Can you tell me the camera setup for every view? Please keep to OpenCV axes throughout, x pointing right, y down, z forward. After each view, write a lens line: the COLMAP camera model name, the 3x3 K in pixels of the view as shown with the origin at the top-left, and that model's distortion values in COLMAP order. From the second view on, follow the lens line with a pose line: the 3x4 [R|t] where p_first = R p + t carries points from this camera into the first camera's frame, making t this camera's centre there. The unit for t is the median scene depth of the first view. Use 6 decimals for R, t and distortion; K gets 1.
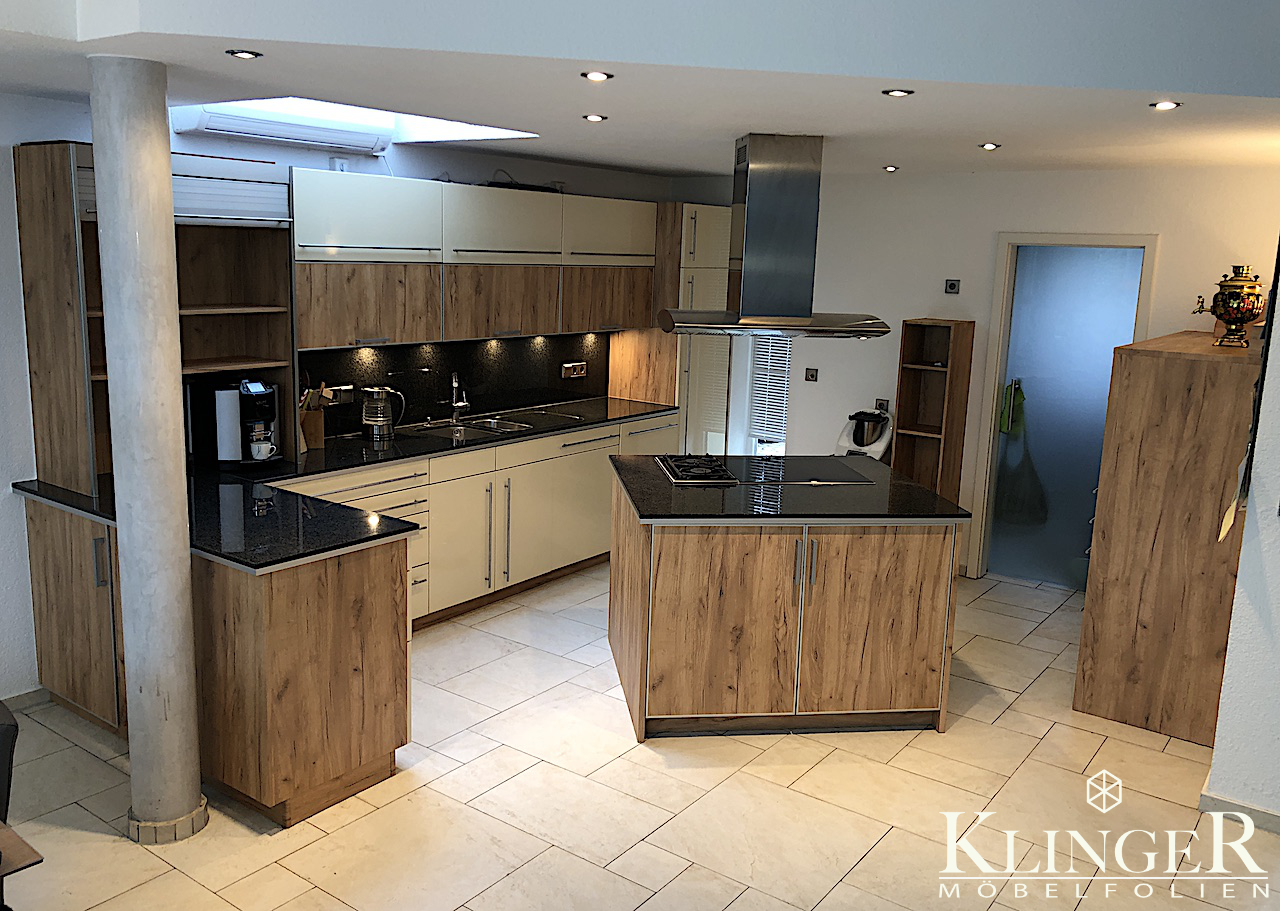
lens RADIAL K [[1029.9, 0, 635.8], [0, 1029.9, 437.8], [0, 0, 1]] dist [0.008171, -0.001476]
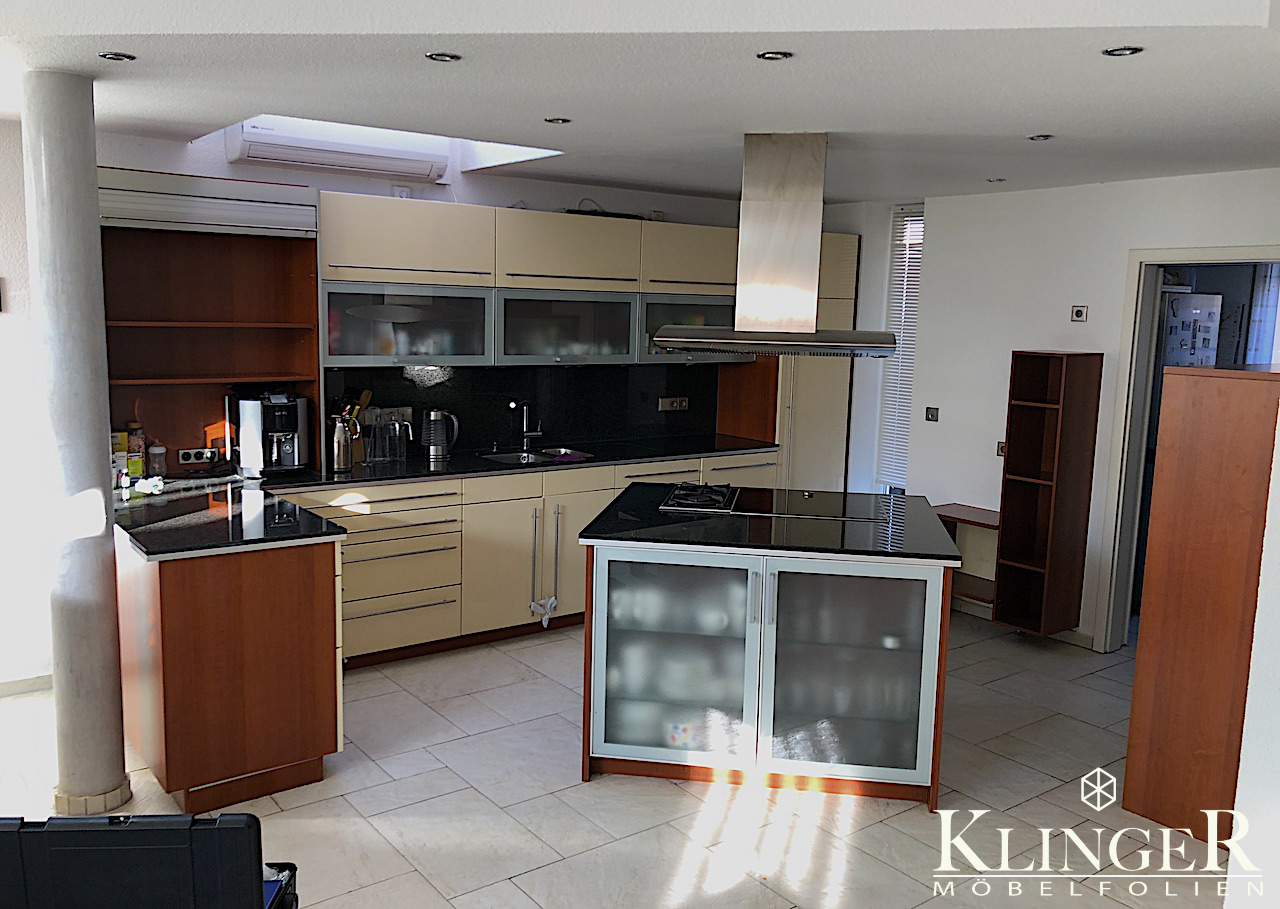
lens RADIAL K [[1031.0, 0, 640.0], [0, 1031.0, 454.5], [0, 0, 1]] dist [0.010274, 0.002038]
pose [[0.962448, 0.032616, -0.269500, 0.291996], [-0.044164, 0.998343, -0.036897, 0.032411], [0.267850, 0.047413, 0.962293, 0.099476]]
